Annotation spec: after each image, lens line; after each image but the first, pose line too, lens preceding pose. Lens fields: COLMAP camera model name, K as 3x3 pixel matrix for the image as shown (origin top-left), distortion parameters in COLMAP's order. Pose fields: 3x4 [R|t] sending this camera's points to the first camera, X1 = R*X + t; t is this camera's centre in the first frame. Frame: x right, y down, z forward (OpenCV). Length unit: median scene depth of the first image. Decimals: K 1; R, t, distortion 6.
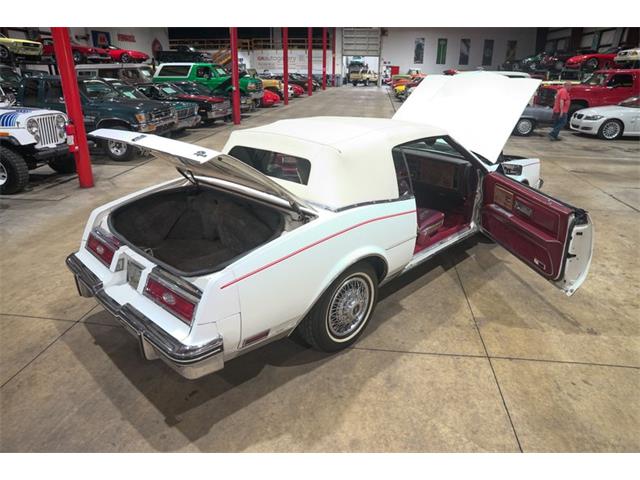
lens RADIAL K [[436.8, 0, 321.8], [0, 436.8, 242.3], [0, 0, 1]] dist [-0.121987, 0.091651]
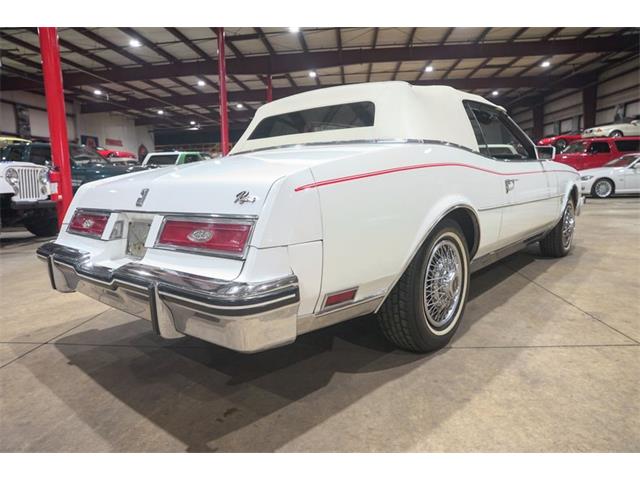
lens RADIAL K [[436.8, 0, 322.1], [0, 436.8, 239.4], [0, 0, 1]] dist [-0.121987, 0.091651]
pose [[0.997937, -0.042757, 0.047889, -0.165757], [0.052936, 0.970070, -0.236985, 0.234678], [-0.036323, 0.239031, 0.970332, 0.302348]]
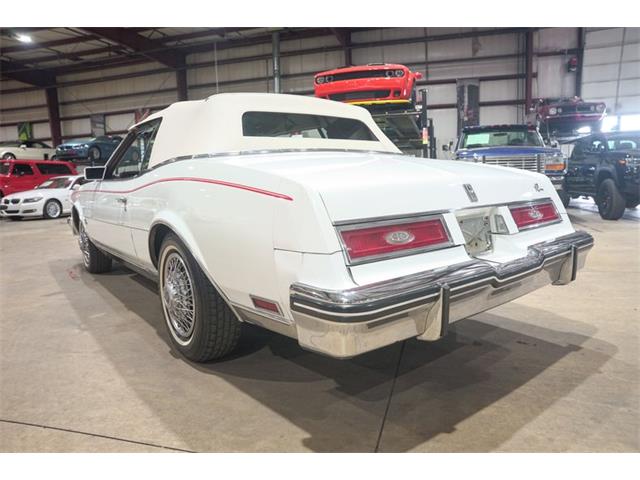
lens RADIAL K [[436.8, 0, 321.2], [0, 436.8, 240.8], [0, 0, 1]] dist [-0.121987, 0.091651]
pose [[0.146056, -0.146895, 0.978310, -1.023770], [0.401206, 0.912733, 0.077151, -0.052447], [-0.904269, 0.381235, 0.192245, 0.991266]]
